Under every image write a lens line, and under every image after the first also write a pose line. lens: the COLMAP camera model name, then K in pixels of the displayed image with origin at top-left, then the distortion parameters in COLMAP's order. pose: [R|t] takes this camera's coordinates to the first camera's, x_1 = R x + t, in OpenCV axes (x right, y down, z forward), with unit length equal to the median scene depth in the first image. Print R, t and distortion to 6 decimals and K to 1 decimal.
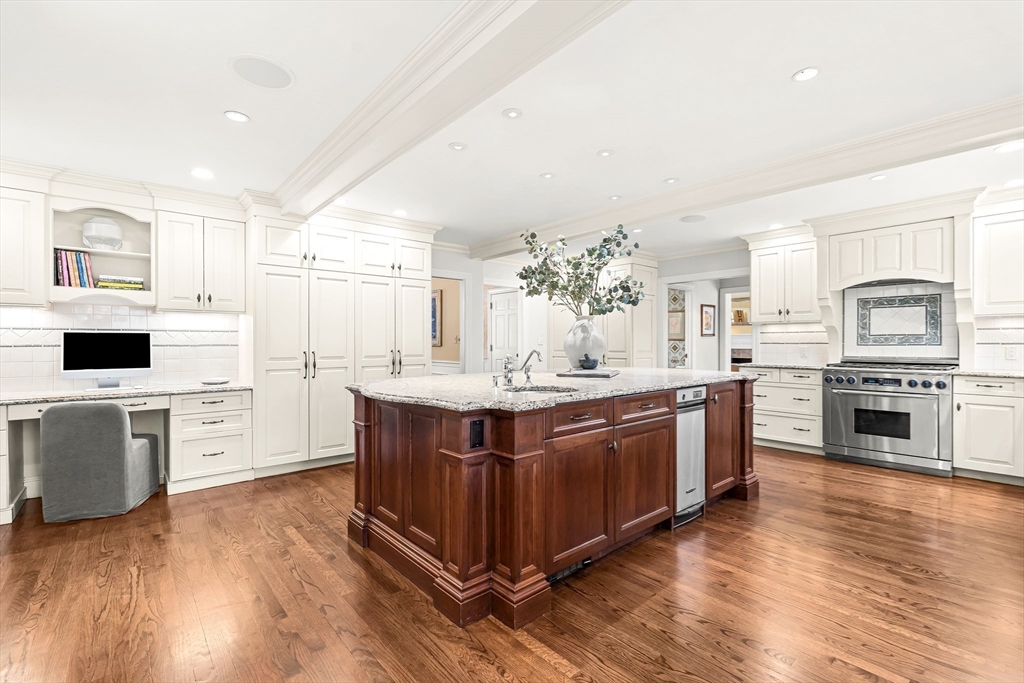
lens RADIAL K [[458.9, 0, 516.4], [0, 458.9, 346.8], [0, 0, 1]] dist [-0.002557, -0.001124]
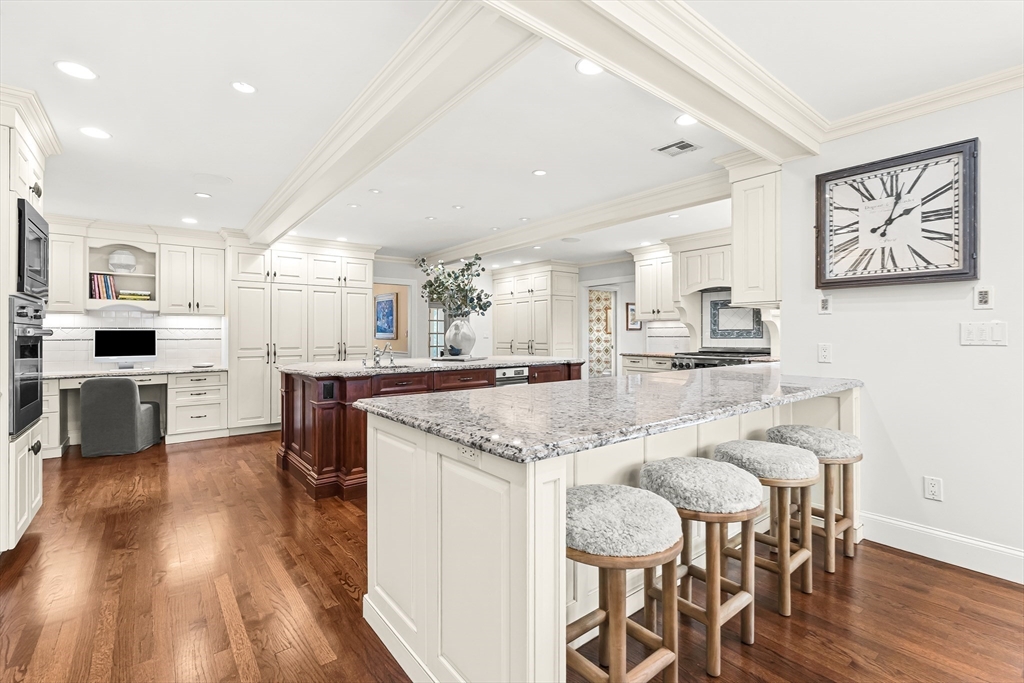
lens RADIAL K [[458.9, 0, 519.0], [0, 458.9, 335.9], [0, 0, 1]] dist [-0.002557, -0.001124]
pose [[0.999535, -0.001507, -0.030457, 0.380452], [0.001279, 0.999971, -0.007511, -0.001615], [0.030467, 0.007469, 0.999508, -0.392296]]
